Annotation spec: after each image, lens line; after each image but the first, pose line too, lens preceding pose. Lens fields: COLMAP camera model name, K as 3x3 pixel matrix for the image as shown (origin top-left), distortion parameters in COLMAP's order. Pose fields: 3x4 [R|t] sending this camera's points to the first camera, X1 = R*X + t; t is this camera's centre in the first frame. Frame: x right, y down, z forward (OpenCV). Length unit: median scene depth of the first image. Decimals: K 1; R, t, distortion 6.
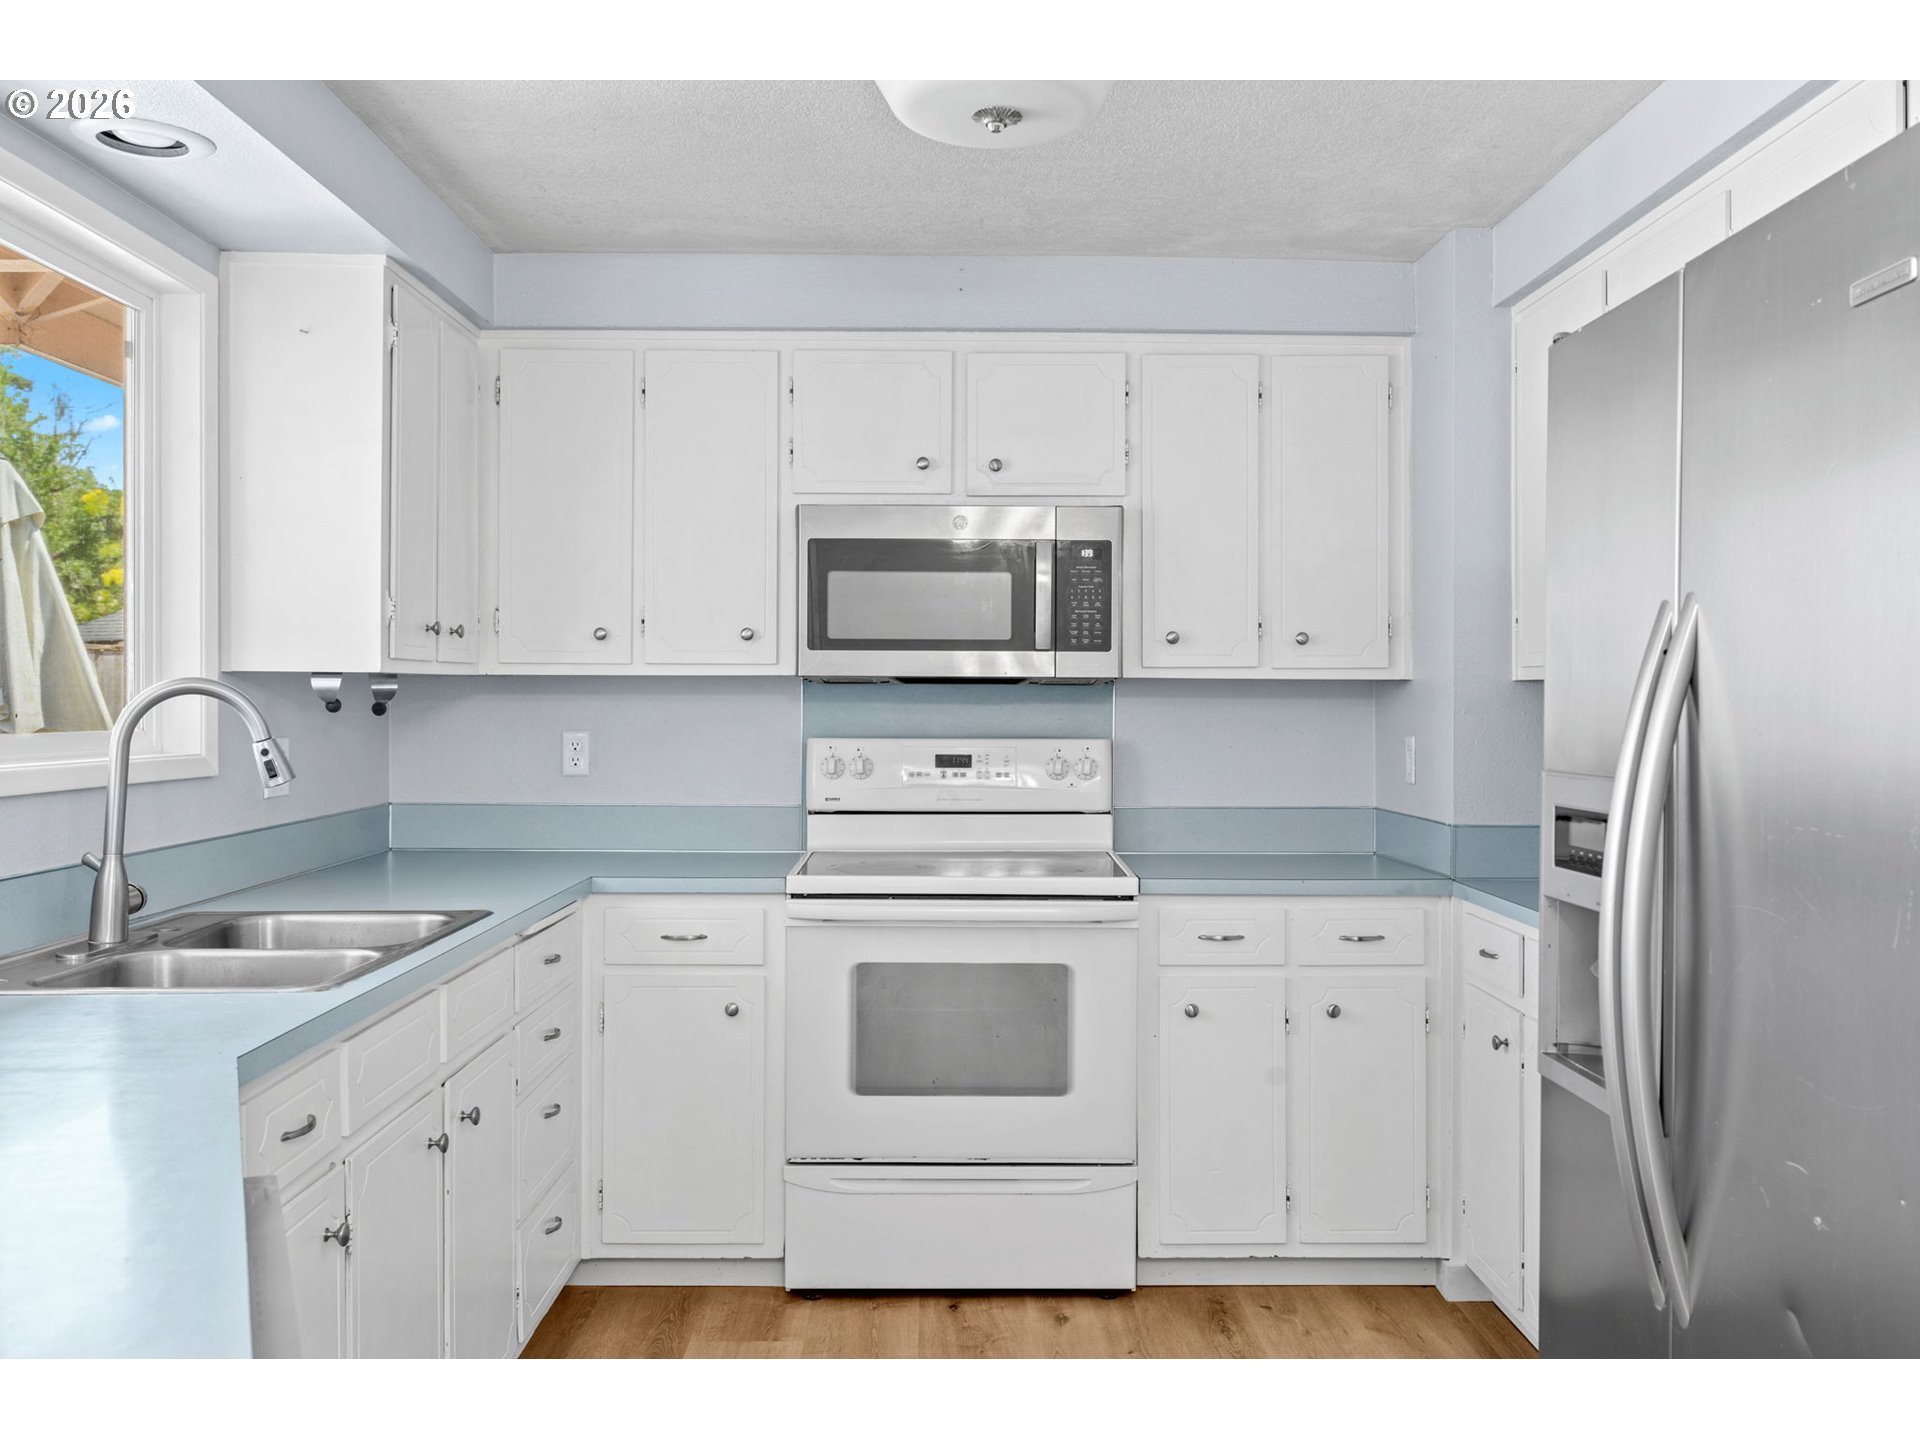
lens RADIAL K [[1602.0, 0, 960.0], [0, 1602.0, 720.0], [0, 0, 1]] dist [-0.004330, 0.003751]
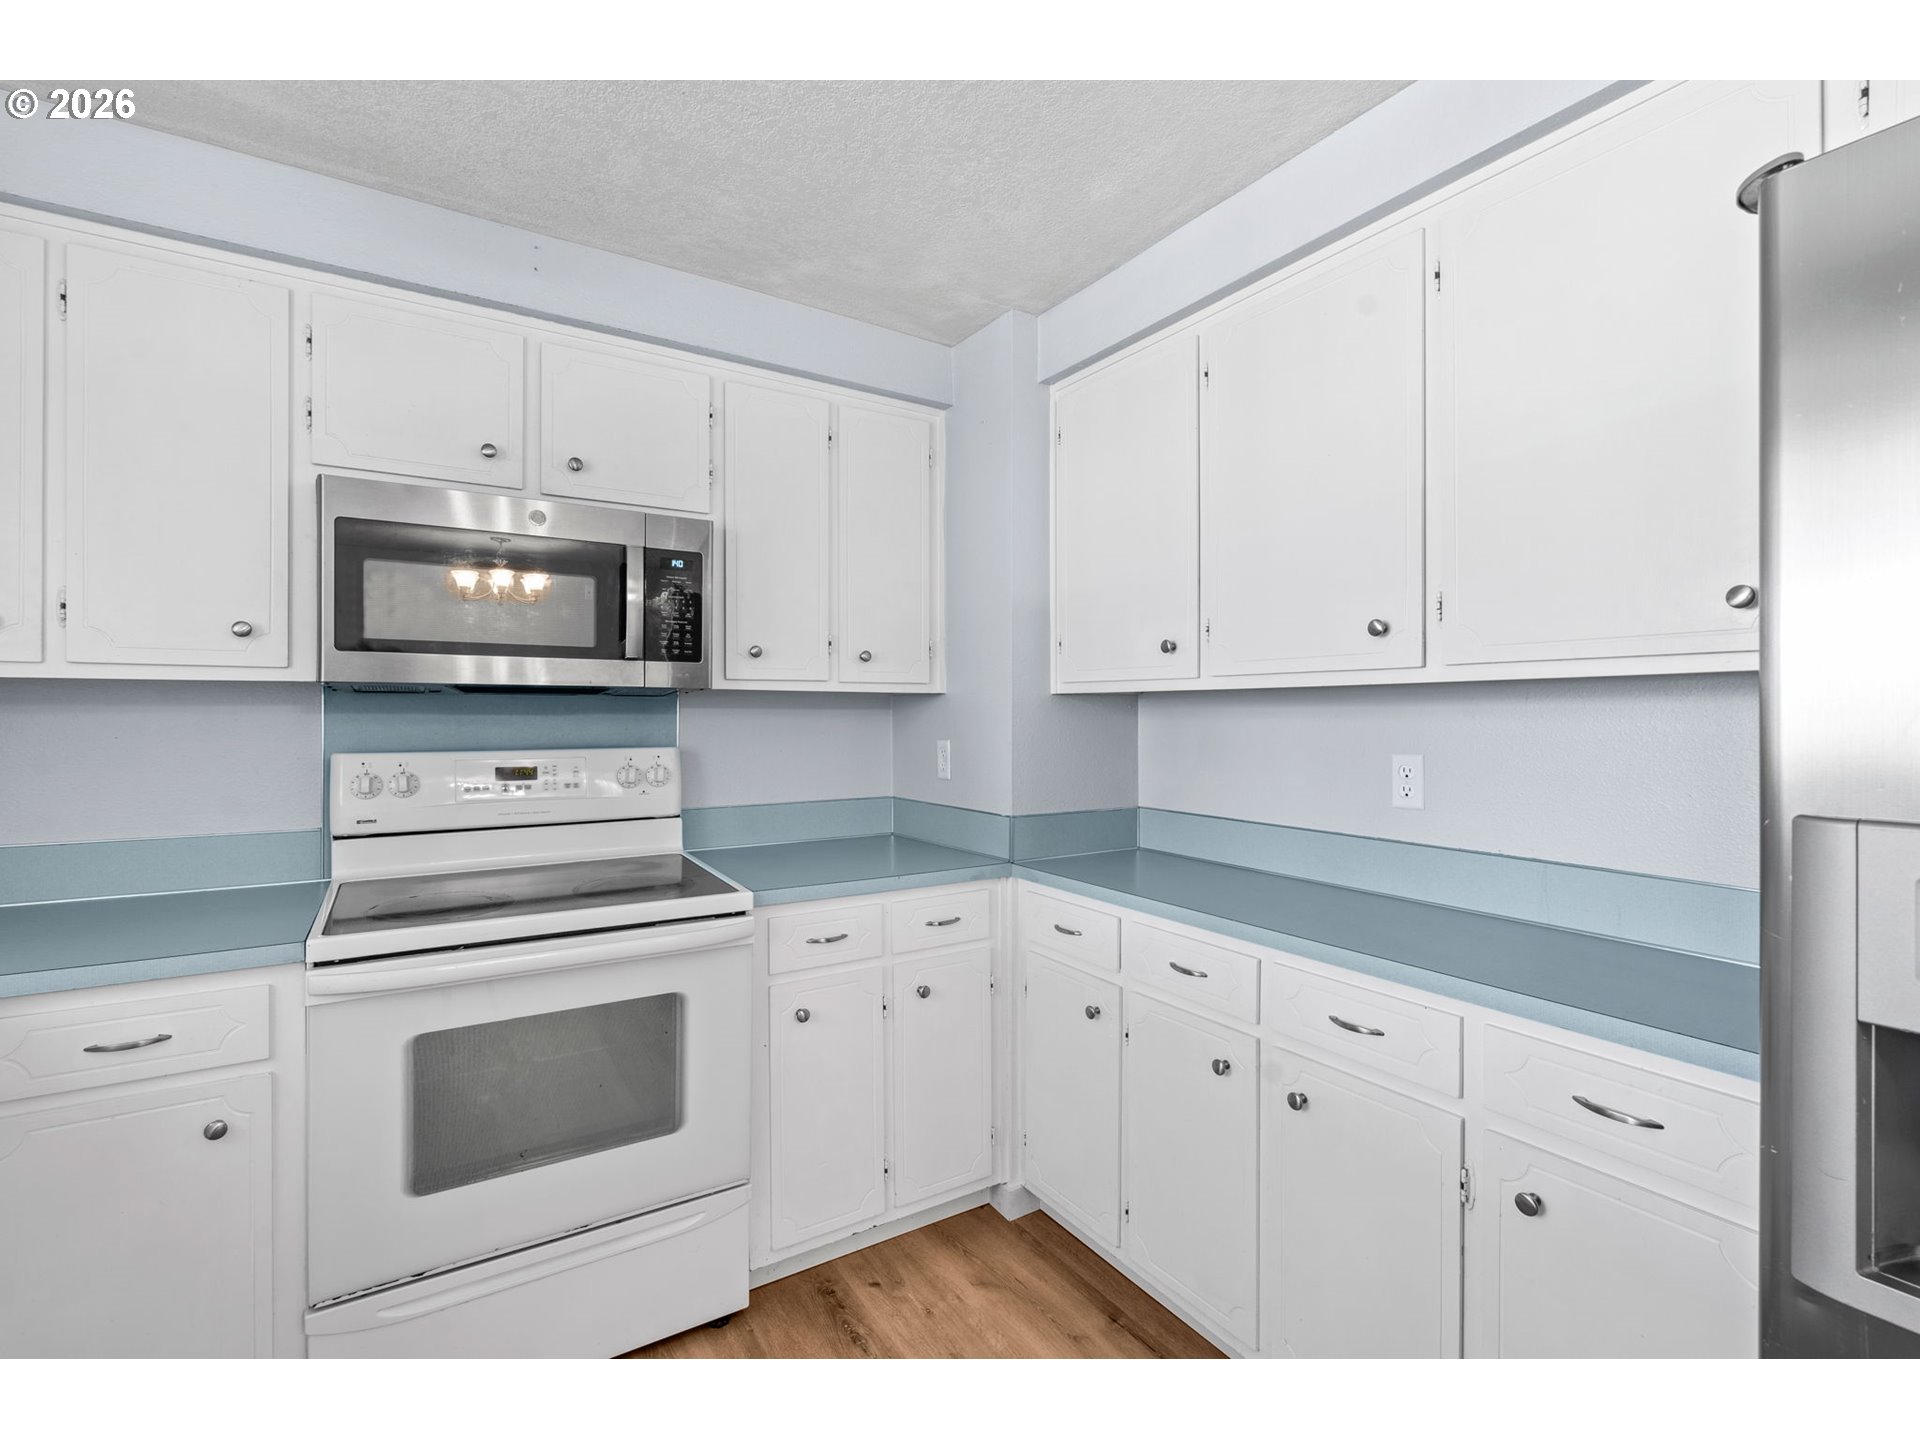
lens RADIAL K [[864.5, 0, 961.7], [0, 864.5, 716.1], [0, 0, 1]] dist [-0.005679, 0.000301]
pose [[0.850770, -0.004562, 0.525518, -0.052709], [0.007658, 0.999964, -0.003717, -0.005516], [-0.525482, 0.007187, 0.850774, 0.441668]]
